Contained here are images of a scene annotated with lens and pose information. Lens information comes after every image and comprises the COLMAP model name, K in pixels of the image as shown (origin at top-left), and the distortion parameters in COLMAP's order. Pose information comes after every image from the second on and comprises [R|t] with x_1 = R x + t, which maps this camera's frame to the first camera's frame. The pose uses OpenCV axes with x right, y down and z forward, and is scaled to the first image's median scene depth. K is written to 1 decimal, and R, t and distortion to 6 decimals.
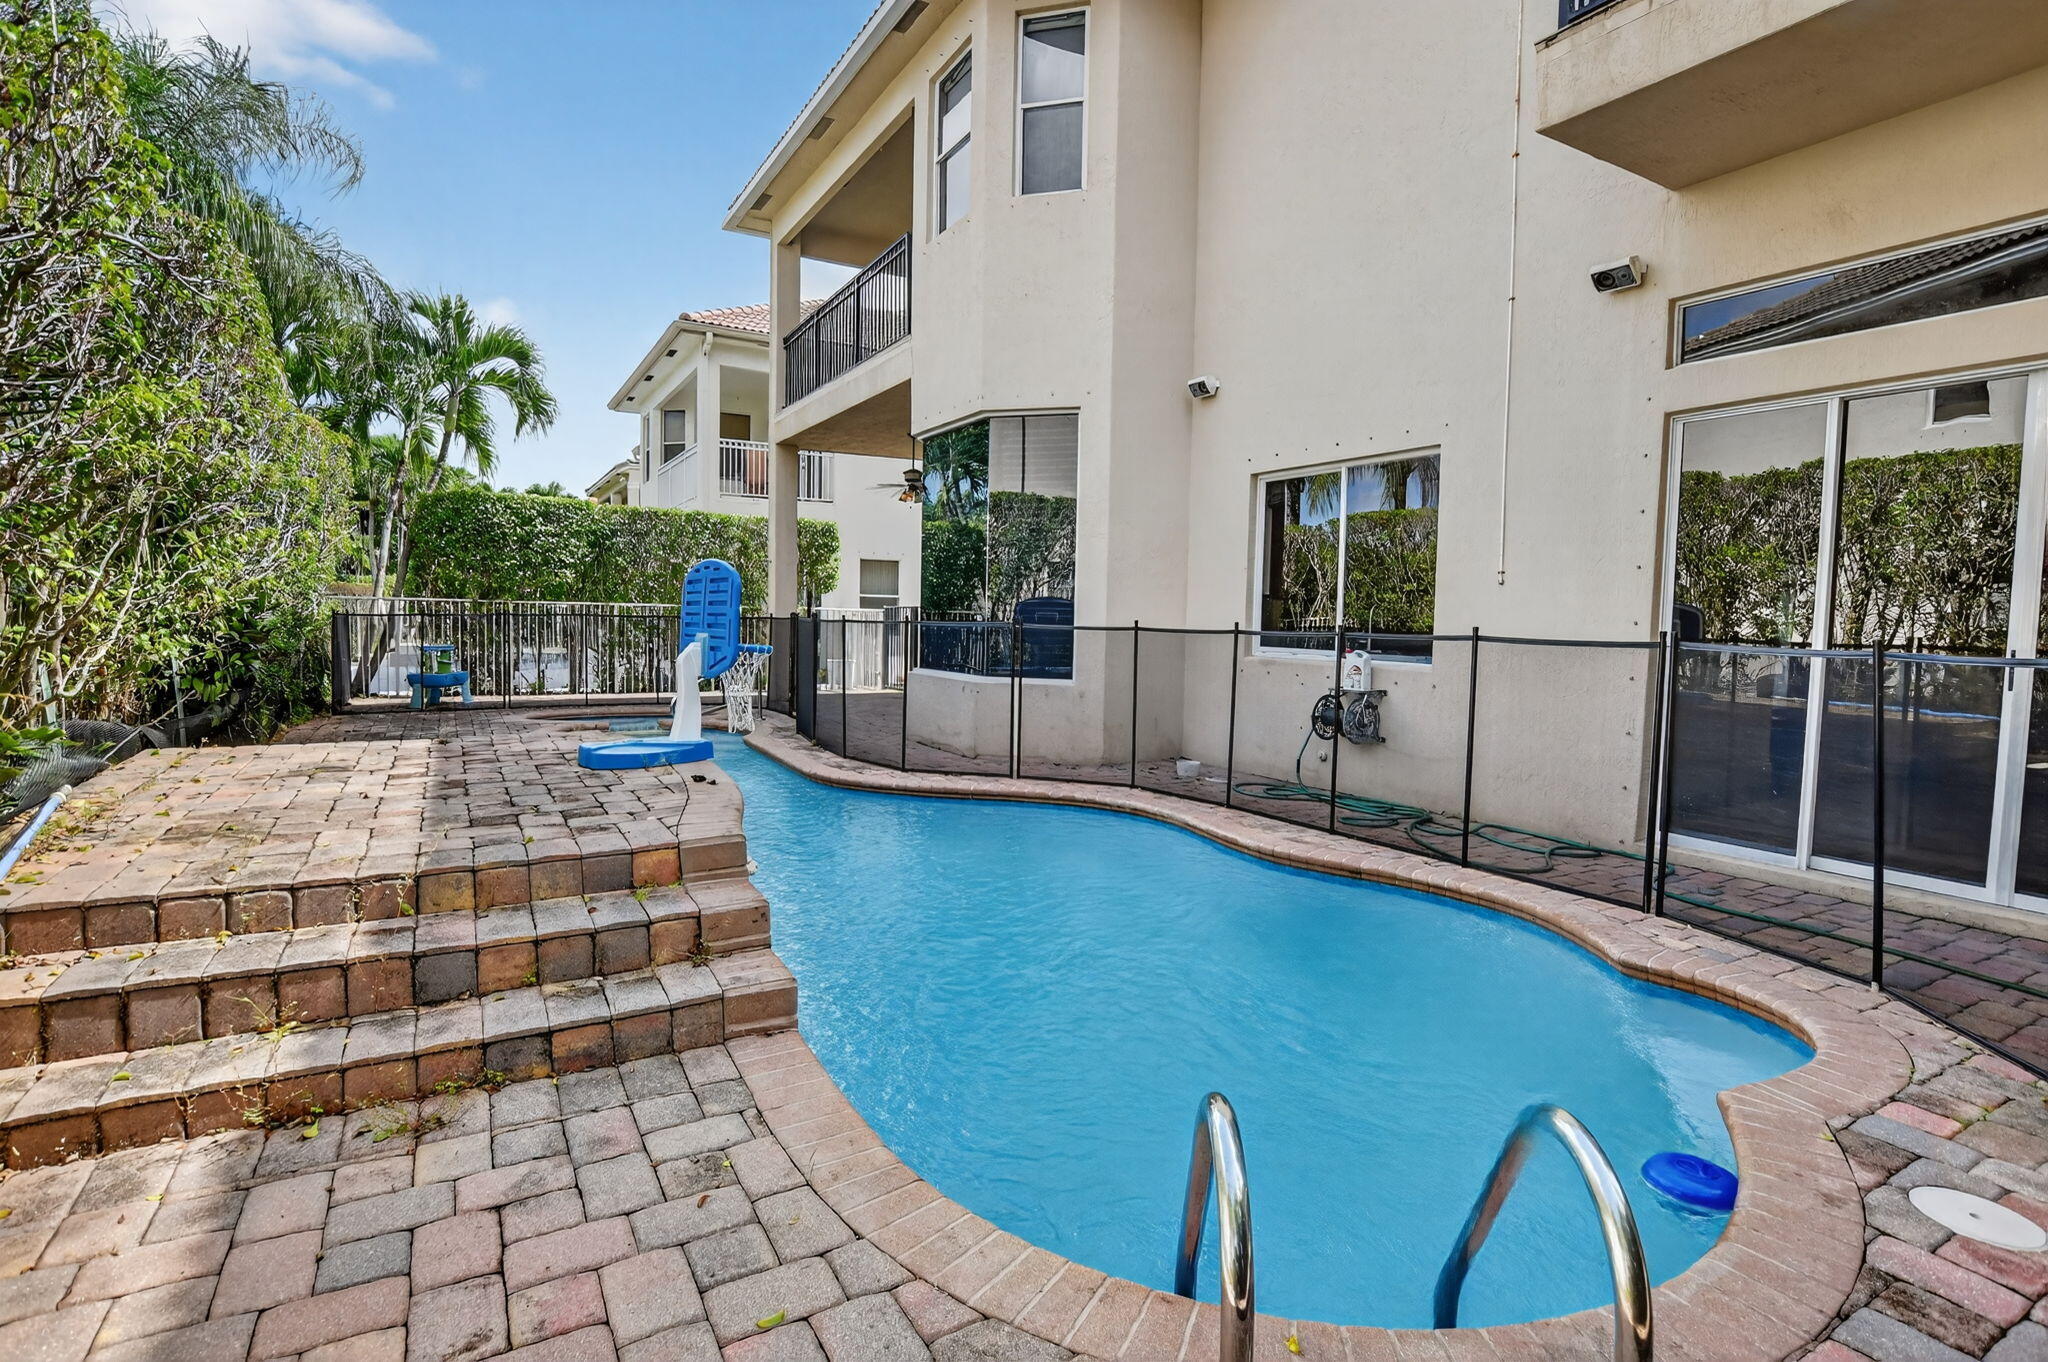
lens RADIAL K [[1006.8, 0, 1026.6], [0, 1006.8, 687.3], [0, 0, 1]] dist [-0.018235, 0.000295]
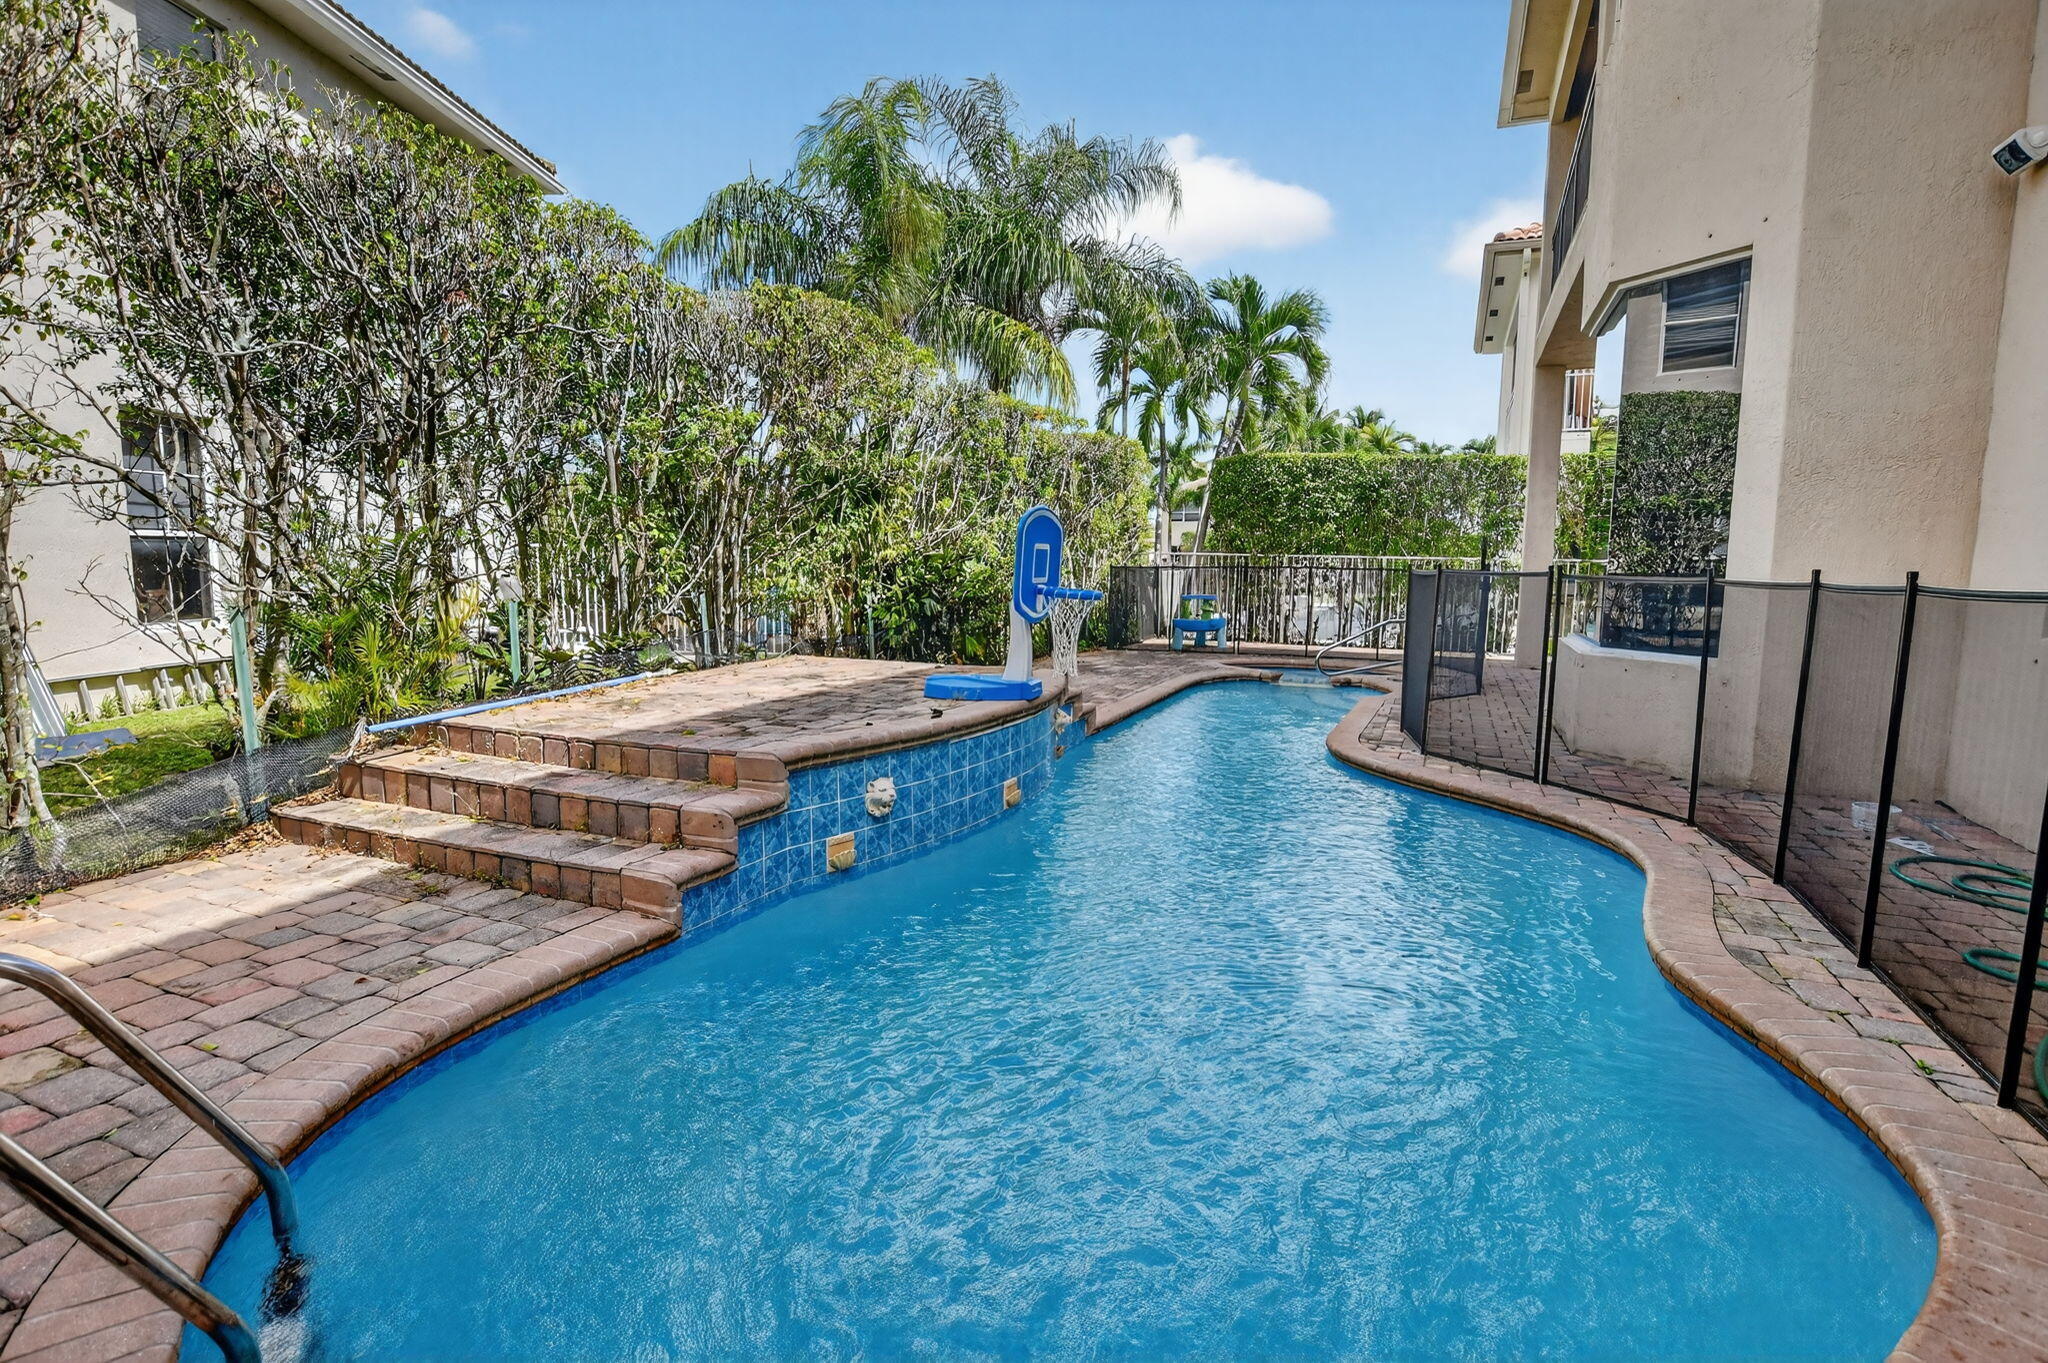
lens RADIAL K [[1006.8, 0, 1026.6], [0, 1006.8, 687.8], [0, 0, 1]] dist [-0.018235, 0.000295]
pose [[0.584489, 0.090873, -0.806297, 0.887789], [-0.056169, 0.995856, 0.071520, -0.027372], [0.809455, 0.003486, 0.587171, 0.643960]]
